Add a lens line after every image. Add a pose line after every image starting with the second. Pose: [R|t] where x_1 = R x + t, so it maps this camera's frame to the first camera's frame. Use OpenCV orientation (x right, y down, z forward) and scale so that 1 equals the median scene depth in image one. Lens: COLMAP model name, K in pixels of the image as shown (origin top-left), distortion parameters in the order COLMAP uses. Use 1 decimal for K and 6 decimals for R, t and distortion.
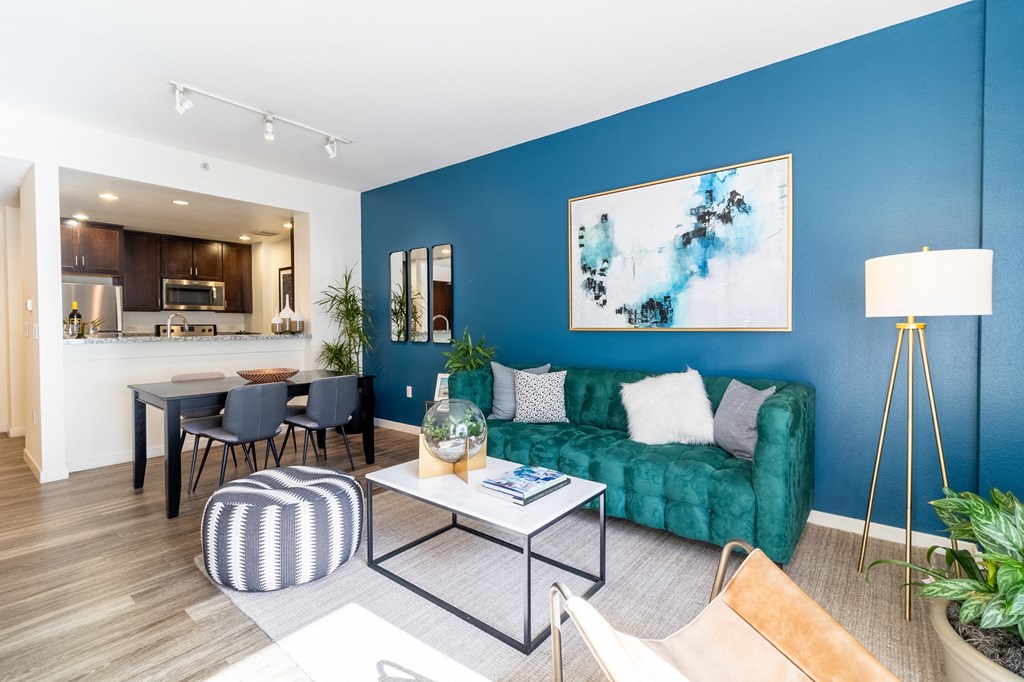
lens RADIAL K [[465.4, 0, 512.1], [0, 465.4, 338.8], [0, 0, 1]] dist [0.003914, 0.000524]
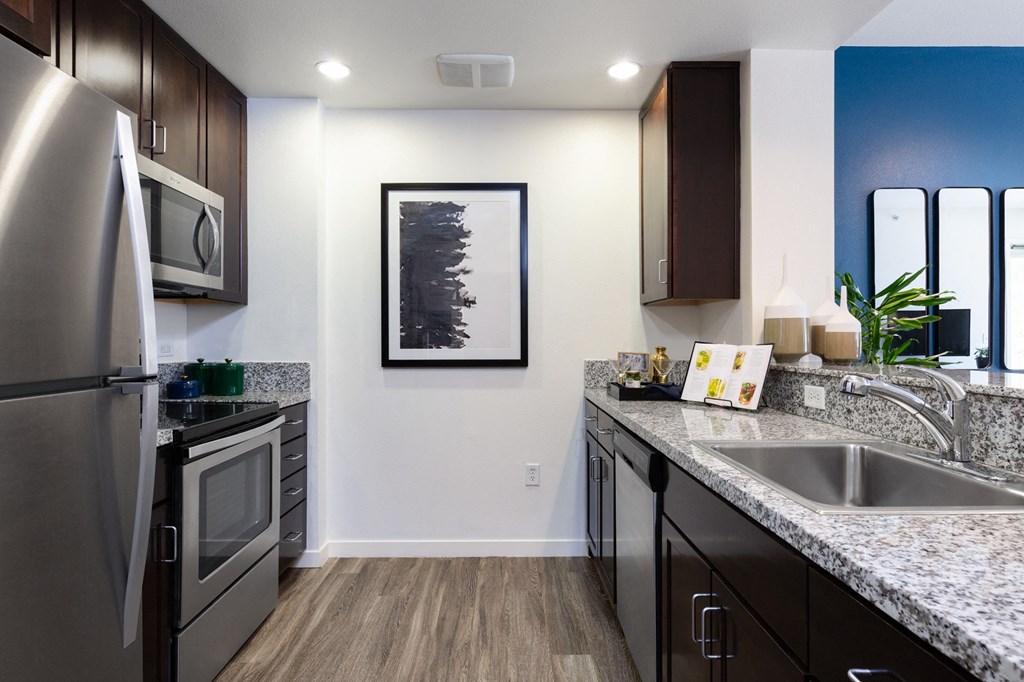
lens RADIAL K [[511.2, 0, 512.7], [0, 511.2, 335.9], [0, 0, 1]] dist [-0.004150, -0.000072]
pose [[0.761183, -0.007330, 0.648496, -0.835208], [0.023755, 0.999580, -0.016584, -0.028693], [-0.648102, 0.028028, 0.761037, 0.778314]]
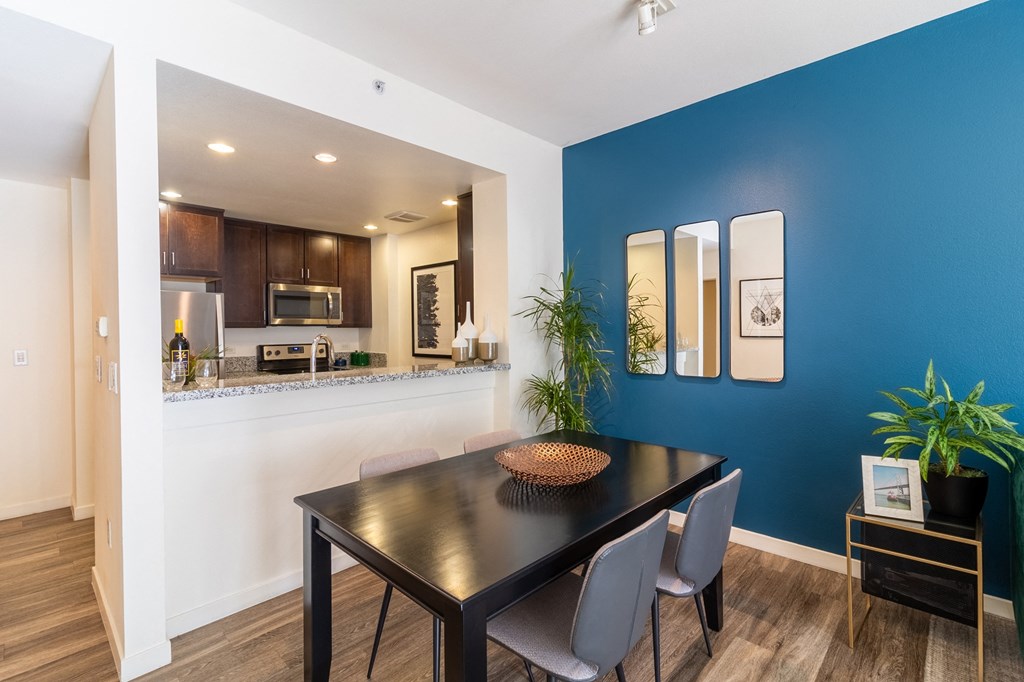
lens RADIAL K [[465.4, 0, 513.5], [0, 465.4, 338.4], [0, 0, 1]] dist [0.003914, 0.000524]
pose [[0.996944, -0.007449, -0.077766, -0.342681], [0.006365, 0.999879, -0.014169, -0.031796], [0.077863, 0.013631, 0.996871, 0.330626]]
